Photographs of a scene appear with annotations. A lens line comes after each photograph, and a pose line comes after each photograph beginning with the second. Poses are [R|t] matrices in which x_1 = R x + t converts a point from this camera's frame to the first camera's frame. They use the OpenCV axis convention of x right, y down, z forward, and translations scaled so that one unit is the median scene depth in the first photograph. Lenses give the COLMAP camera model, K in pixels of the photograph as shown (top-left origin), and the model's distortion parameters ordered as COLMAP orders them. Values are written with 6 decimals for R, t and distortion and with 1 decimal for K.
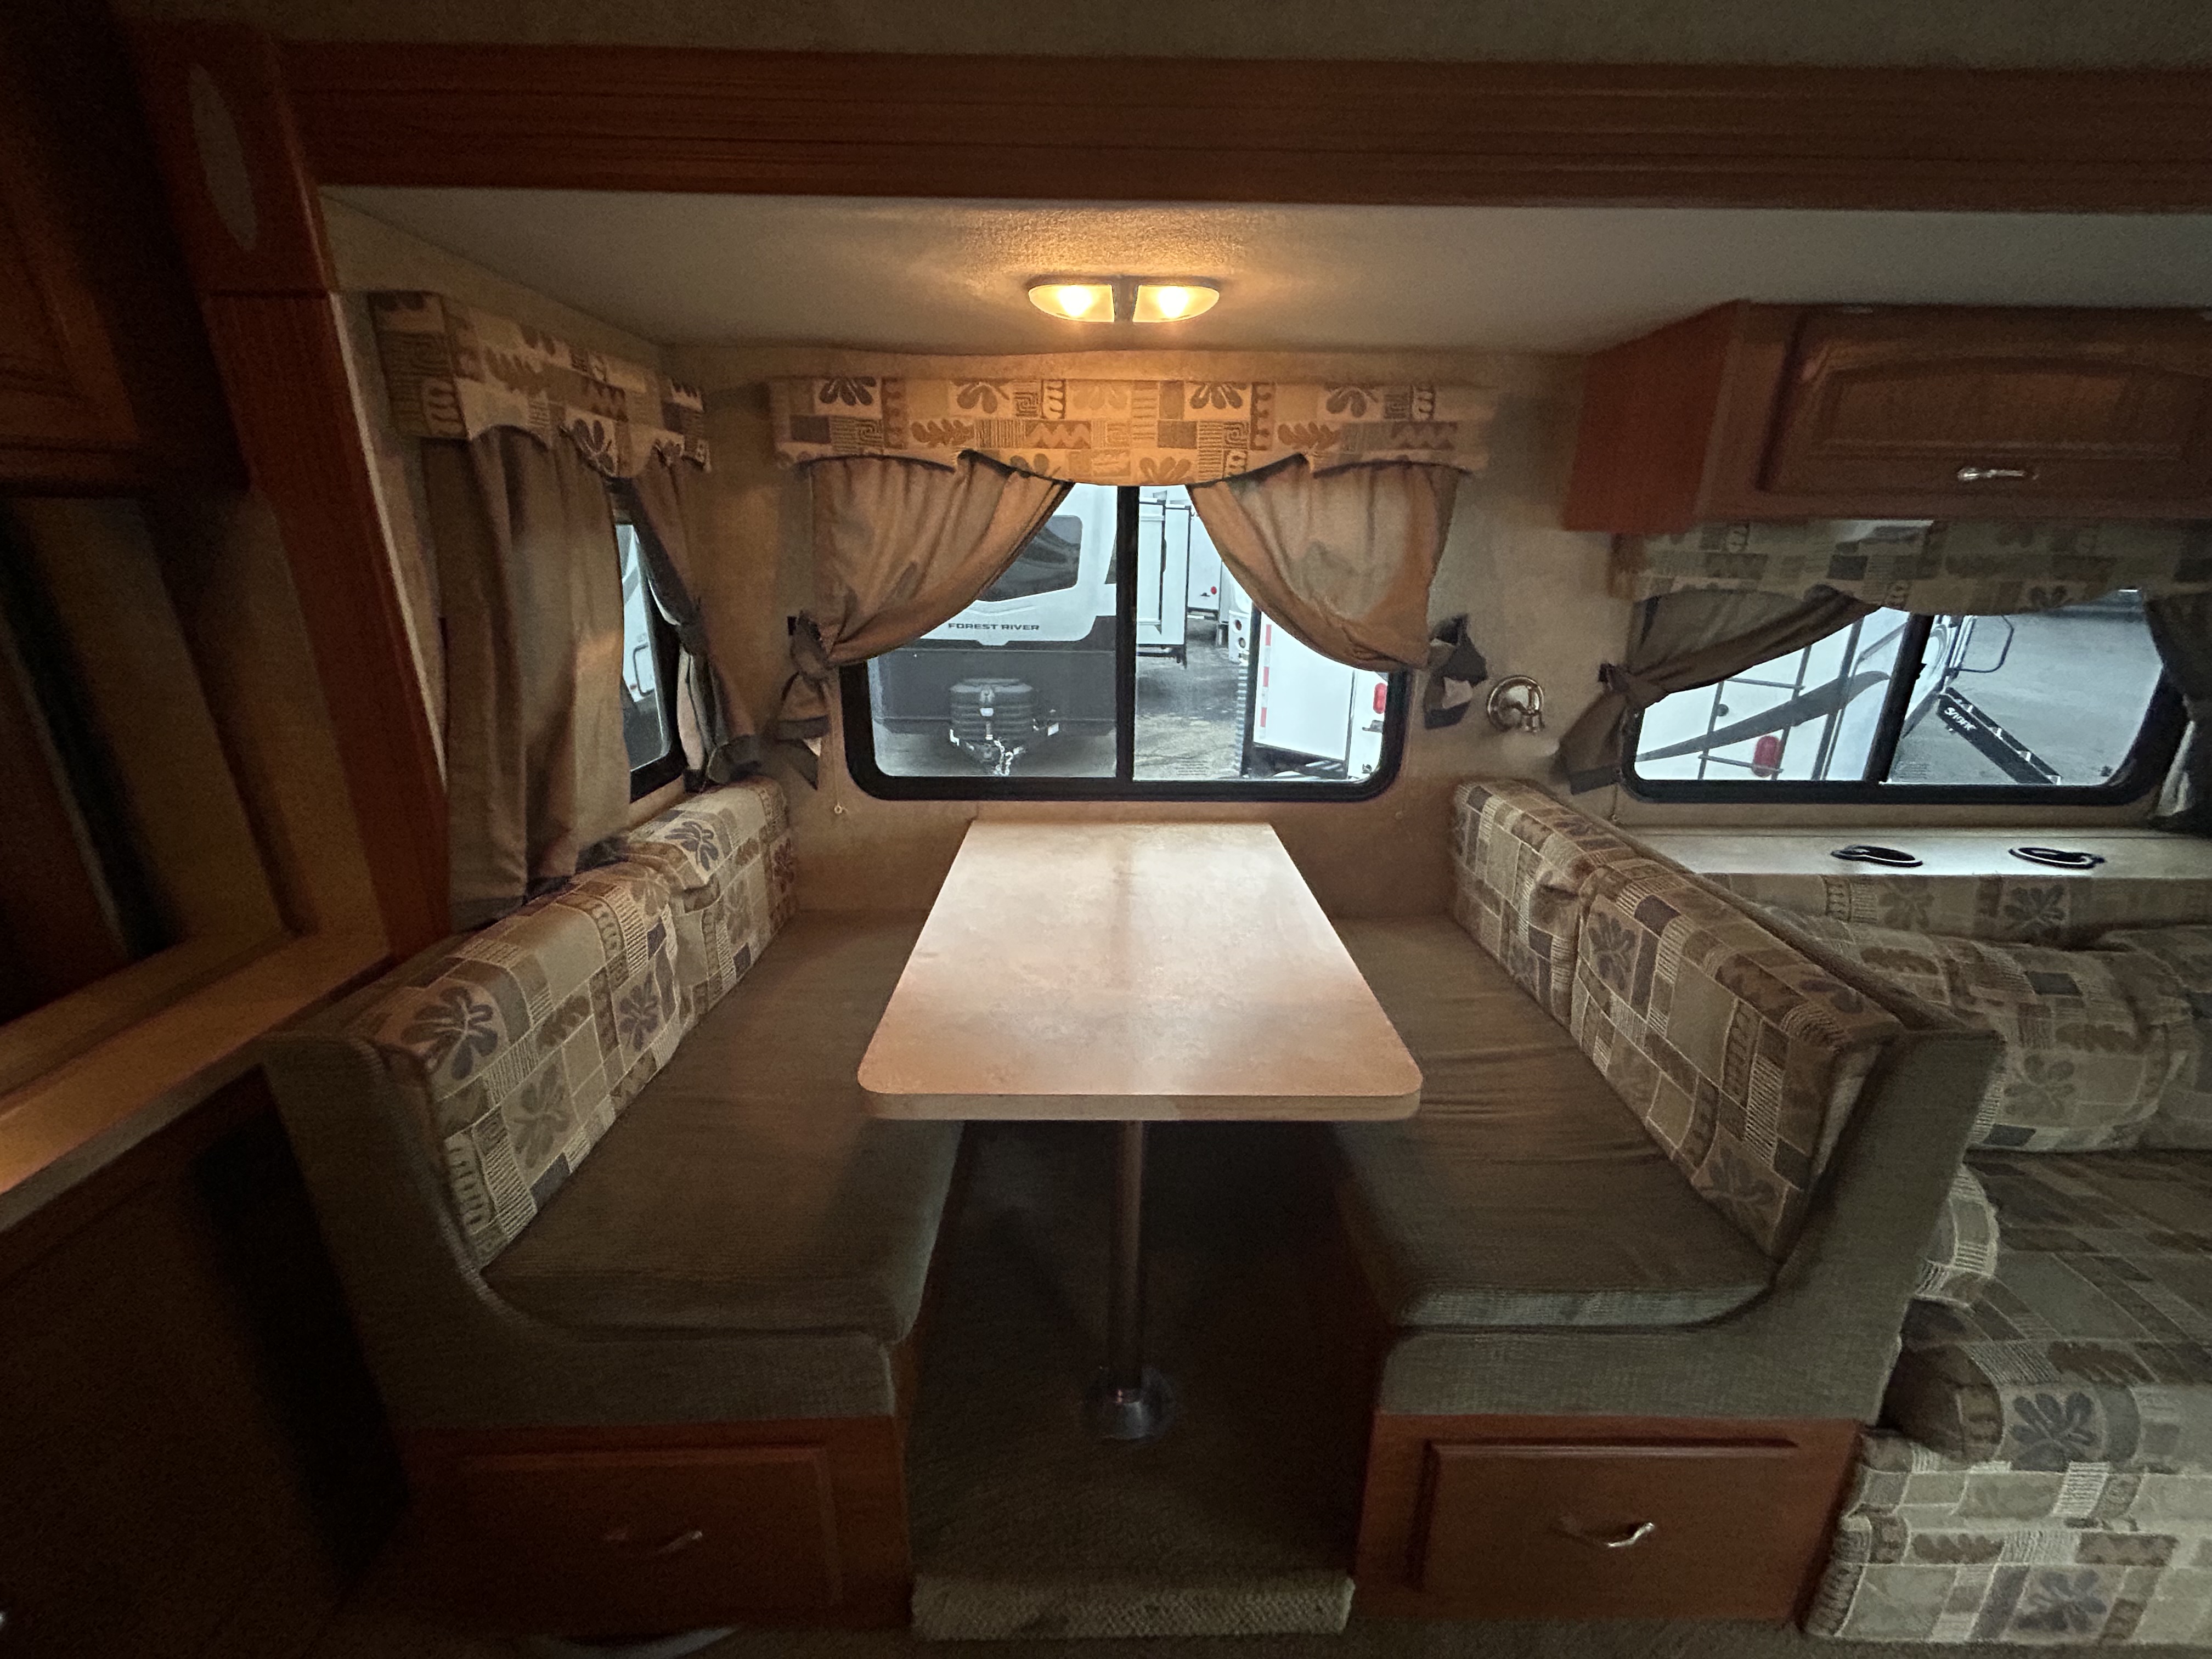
lens RADIAL K [[920.1, 0, 1106.0], [0, 920.1, 829.5], [0, 0, 1]] dist [0.003086, 0.000506]
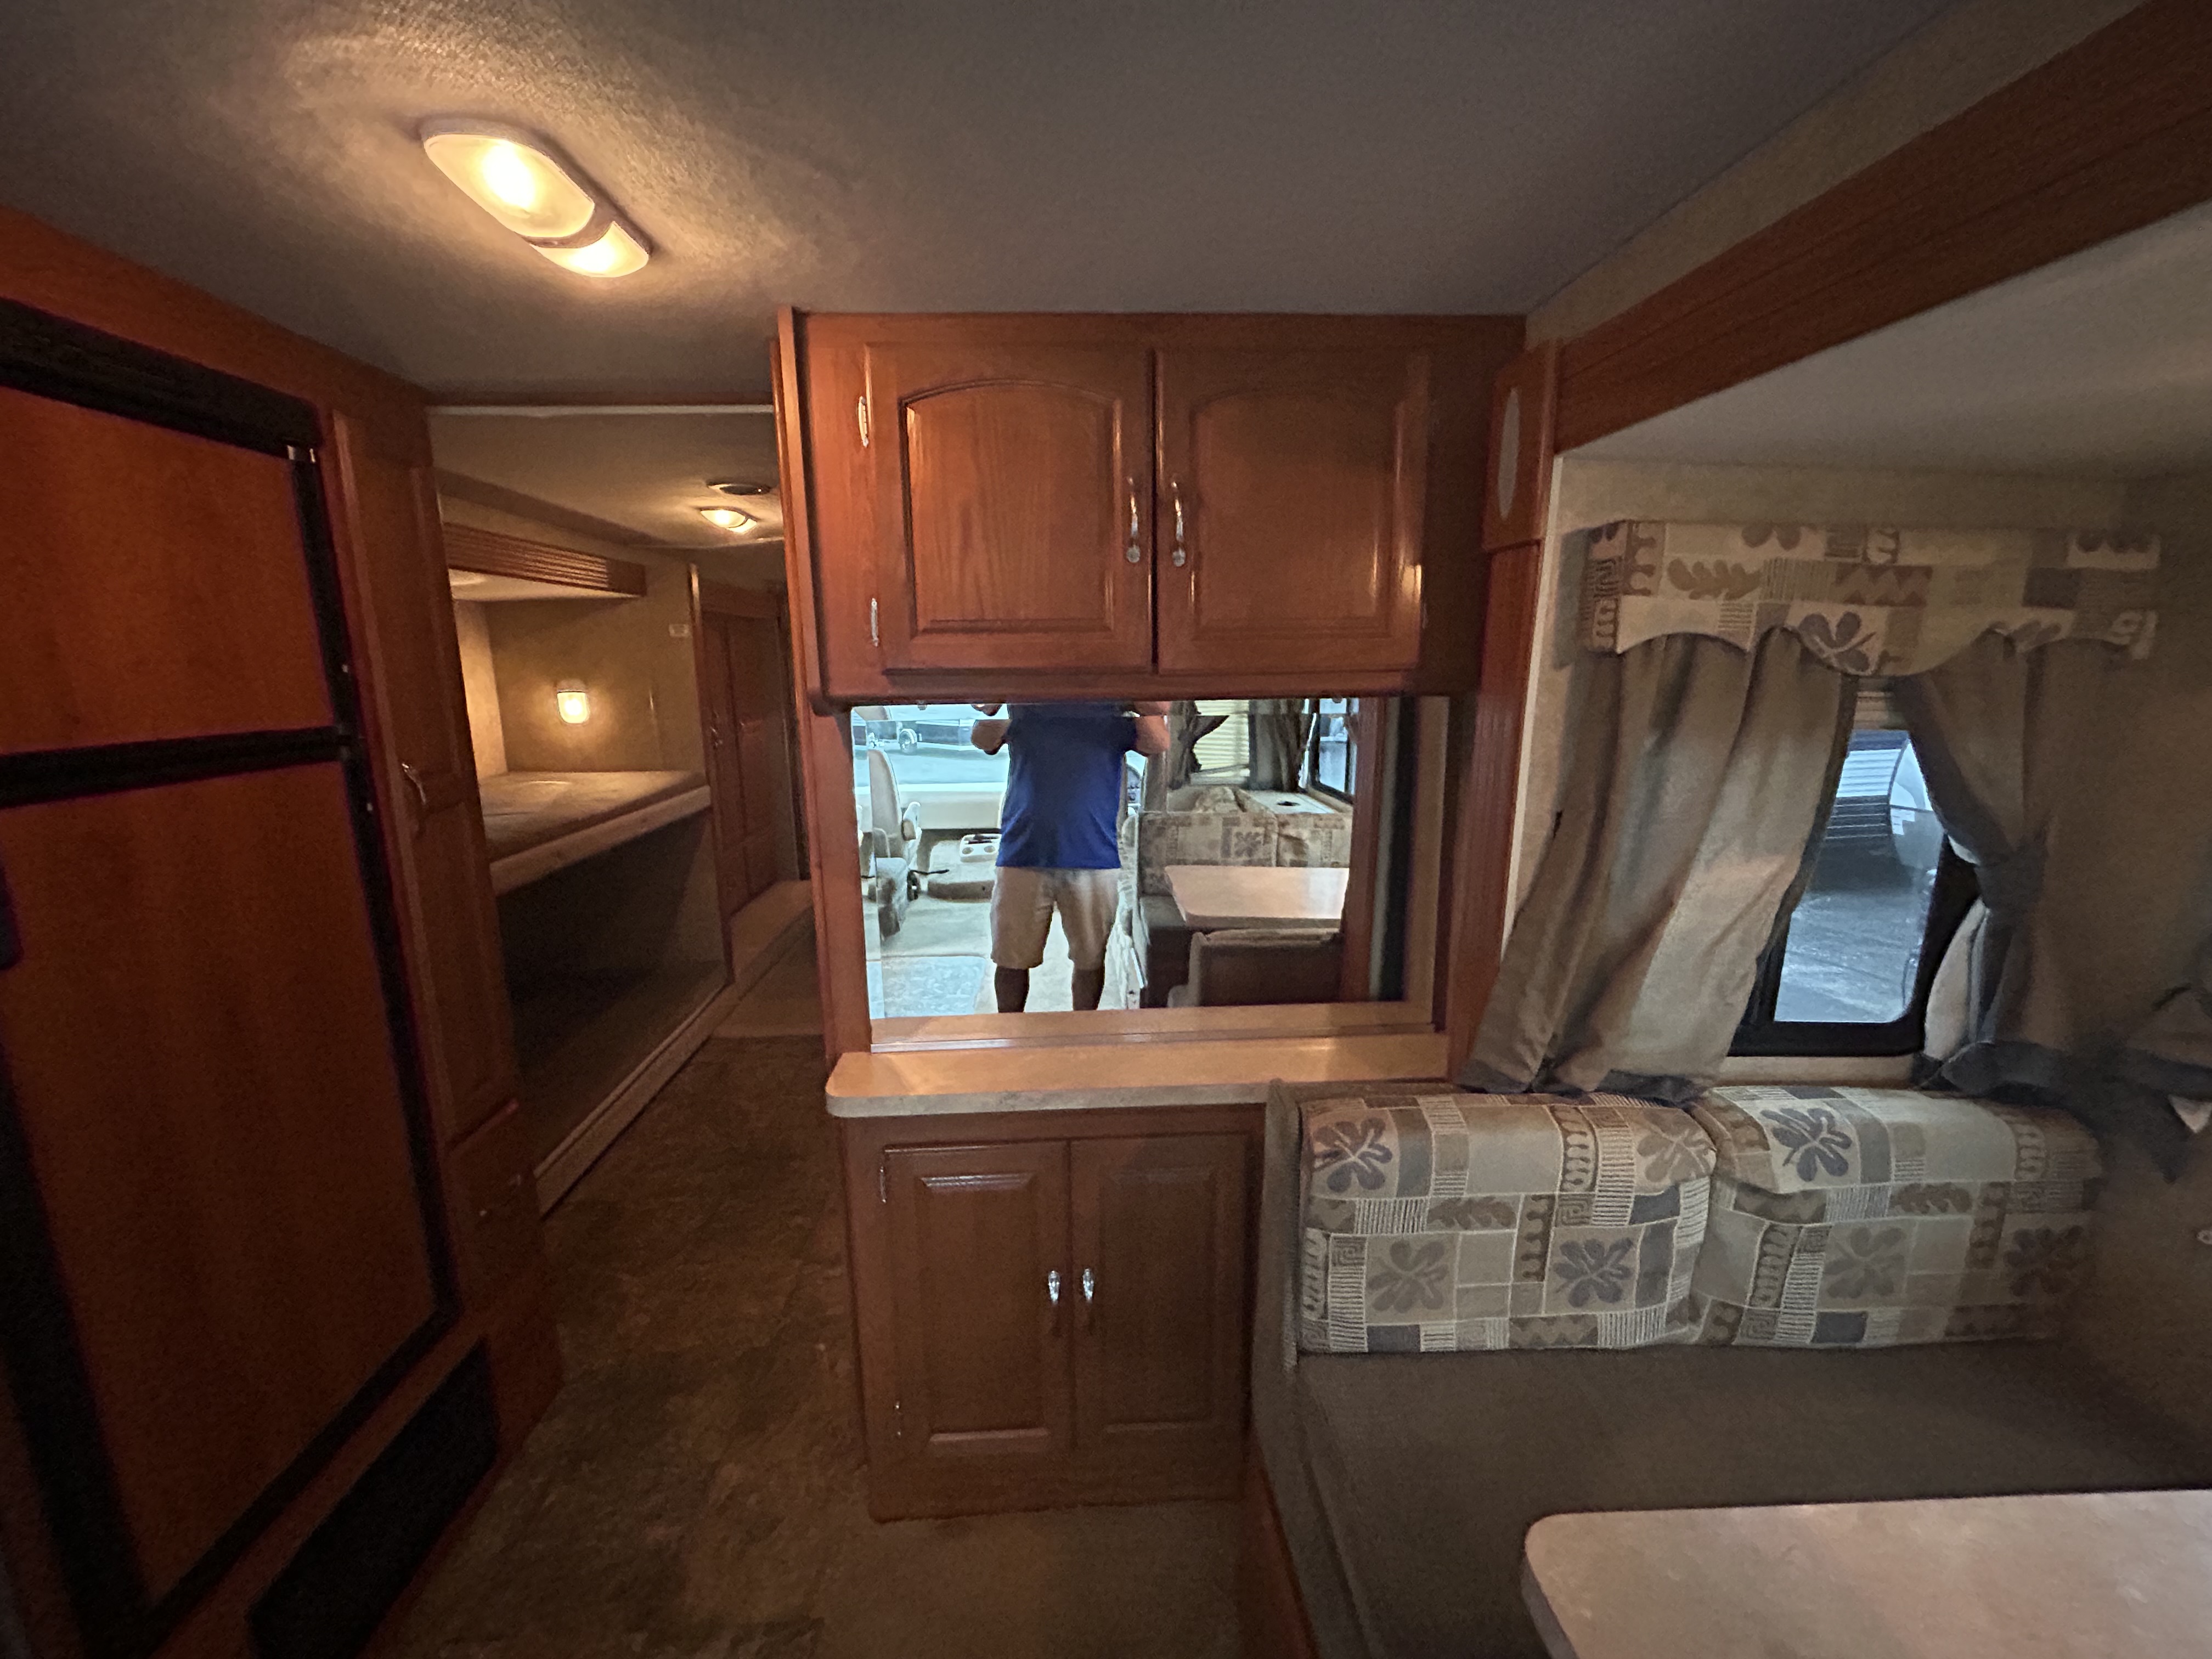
lens RADIAL K [[903.8, 0, 1106.0], [0, 903.8, 829.5], [0, 0, 1]] dist [0.015873, 0.000168]
pose [[0.056192, 0.181417, -0.981800, 0.224305], [-0.319617, 0.934874, 0.154453, -0.166373], [0.945879, 0.305121, 0.110516, 0.322307]]
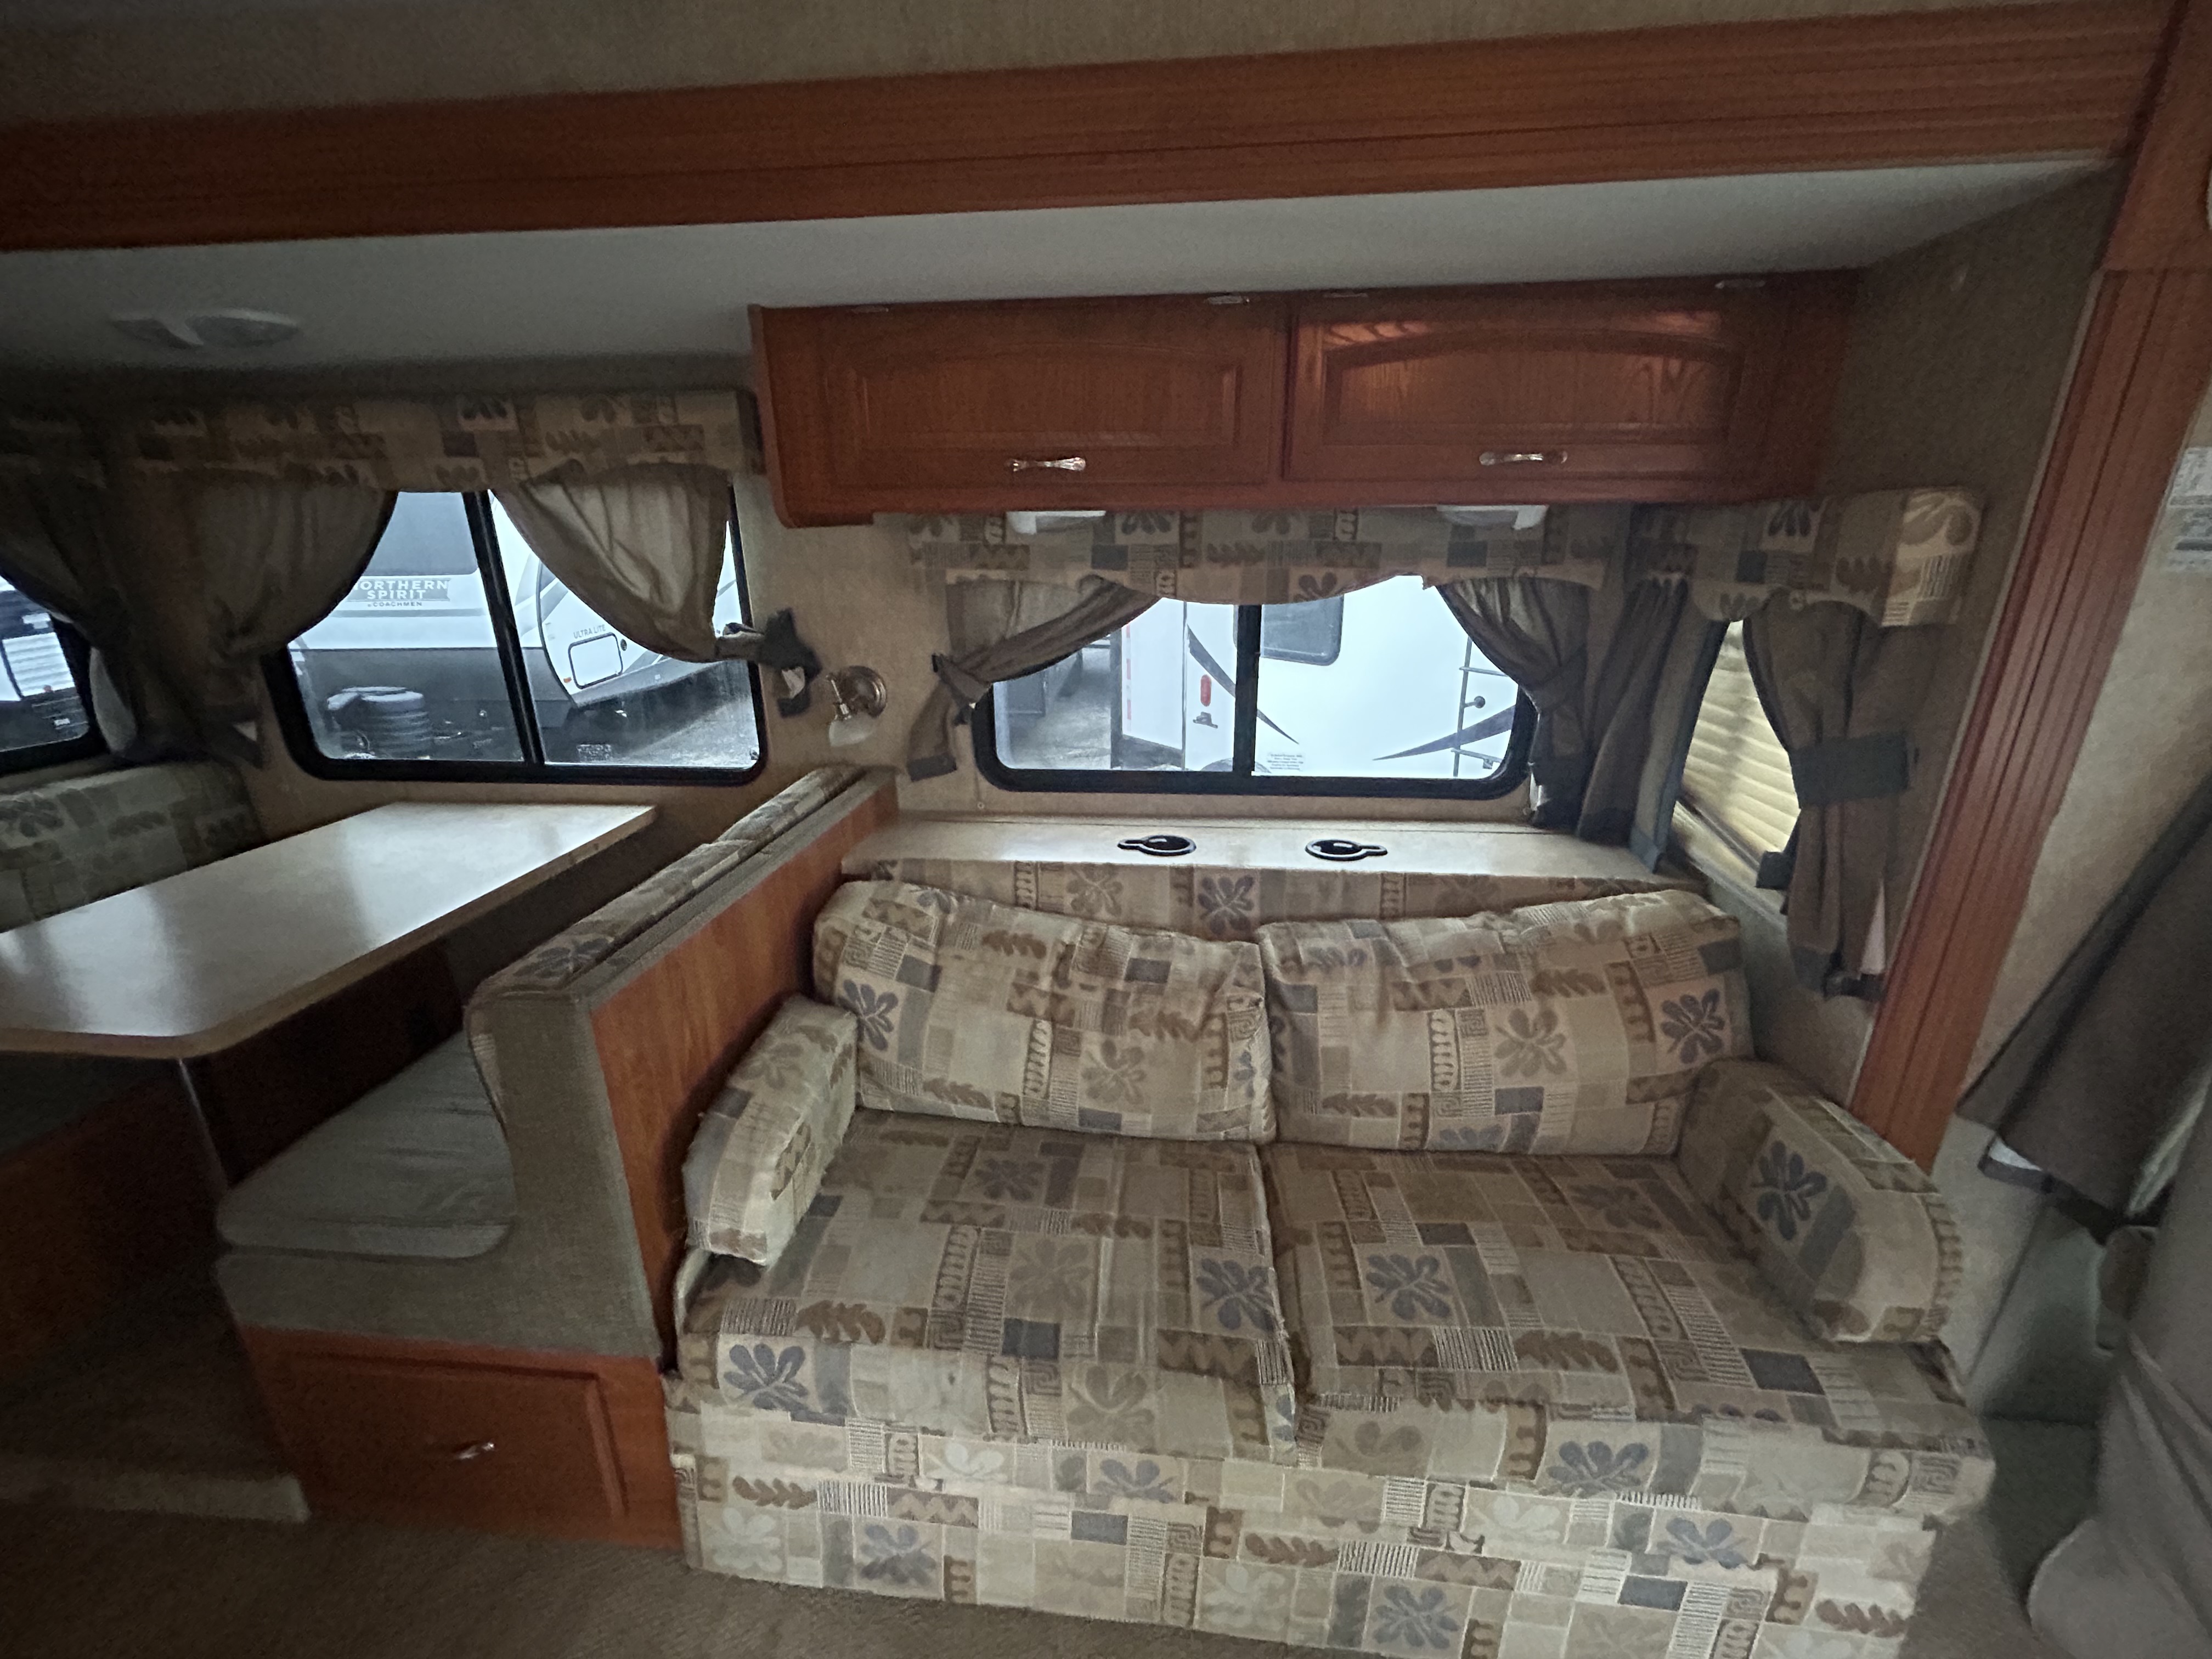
lens RADIAL K [[920.1, 0, 1106.0], [0, 920.1, 829.5], [0, 0, 1]] dist [0.003086, 0.000506]
pose [[0.993675, 0.016571, -0.111063, 1.109116], [-0.016384, 0.999862, 0.002593, 0.011563], [0.111091, -0.000757, 0.993810, 0.002278]]
